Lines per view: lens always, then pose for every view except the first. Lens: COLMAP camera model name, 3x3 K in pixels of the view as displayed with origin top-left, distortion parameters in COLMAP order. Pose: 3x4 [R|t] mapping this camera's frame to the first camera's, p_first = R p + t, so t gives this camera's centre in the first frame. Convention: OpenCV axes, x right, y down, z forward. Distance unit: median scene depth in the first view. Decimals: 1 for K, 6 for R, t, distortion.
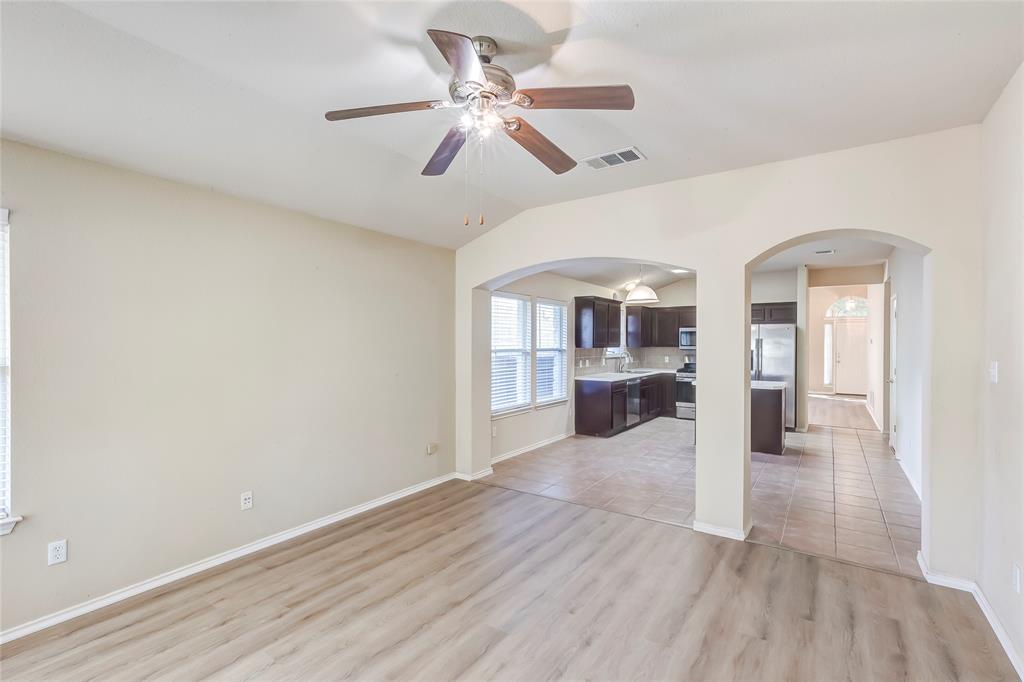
lens RADIAL K [[465.3, 0, 512.9], [0, 465.3, 343.7], [0, 0, 1]] dist [0.001229, -0.000045]
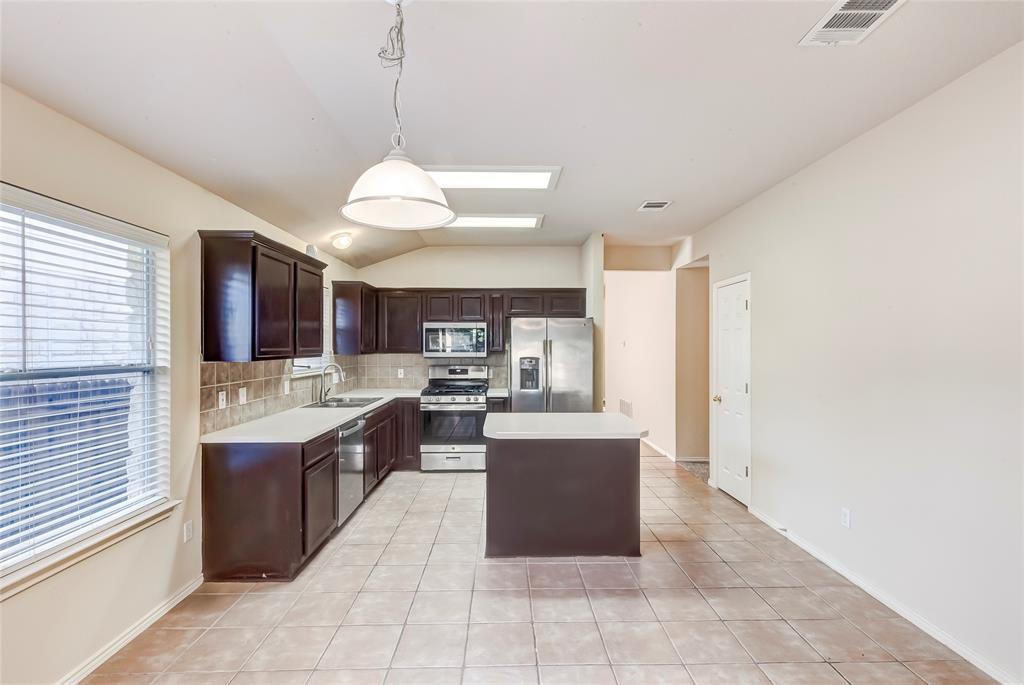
lens RADIAL K [[465.3, 0, 512.9], [0, 465.3, 345.2], [0, 0, 1]] dist [0.001229, -0.000045]
pose [[0.814077, -0.003377, 0.580747, 0.120018], [0.004809, 0.999988, -0.000928, -0.003318], [-0.580737, 0.003548, 0.814084, 0.533680]]
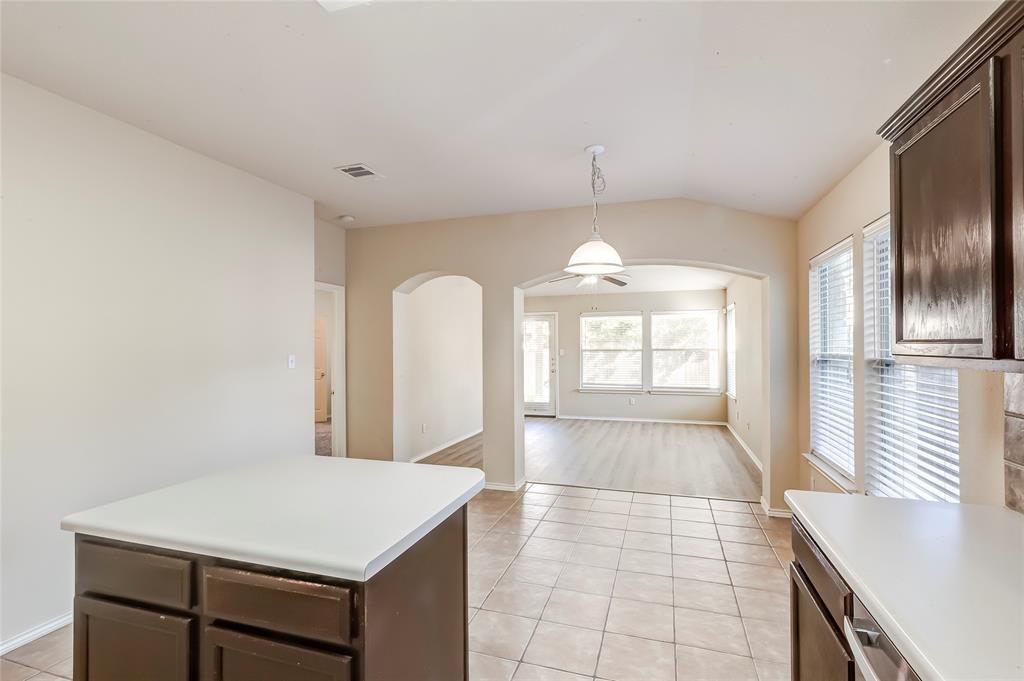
lens RADIAL K [[465.3, 0, 512.9], [0, 465.3, 343.2], [0, 0, 1]] dist [0.001229, -0.000045]
pose [[-0.960501, -0.000055, -0.278277, 0.398680], [0.000675, 0.999997, -0.002526, 0.000129], [0.278276, -0.002614, -0.960498, 1.140233]]
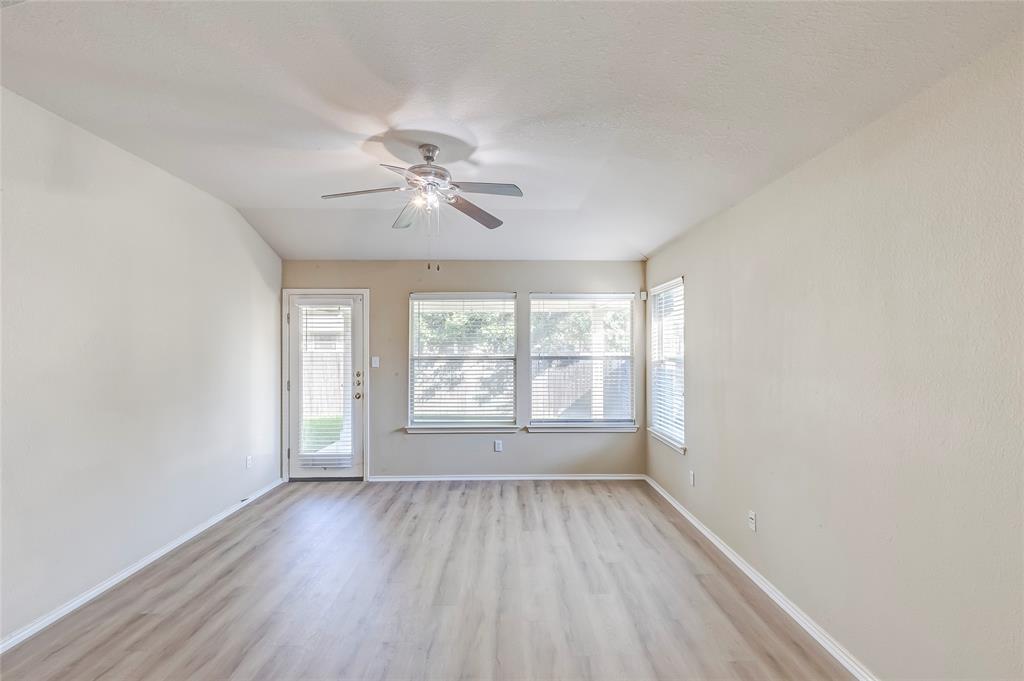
lens RADIAL K [[465.3, 0, 512.9], [0, 465.3, 343.2], [0, 0, 1]] dist [0.001229, -0.000045]
pose [[-0.813928, -0.006869, -0.580925, 0.158473], [-0.004751, 0.999975, -0.005168, -0.004203], [0.580947, -0.001447, -0.813940, 0.654032]]
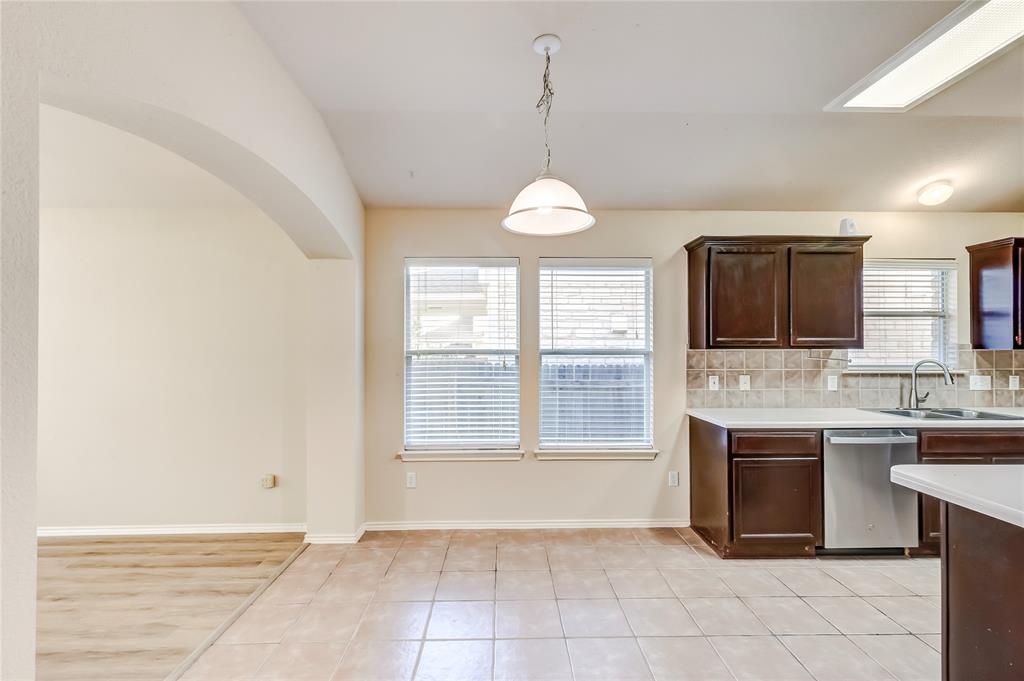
lens RADIAL K [[465.3, 0, 512.9], [0, 465.3, 343.2], [0, 0, 1]] dist [0.001229, -0.000045]
pose [[0.580182, -0.012051, -0.814398, 0.427545], [0.000513, 0.999896, -0.014430, 0.009549], [0.814487, 0.007954, 0.580128, 0.571067]]
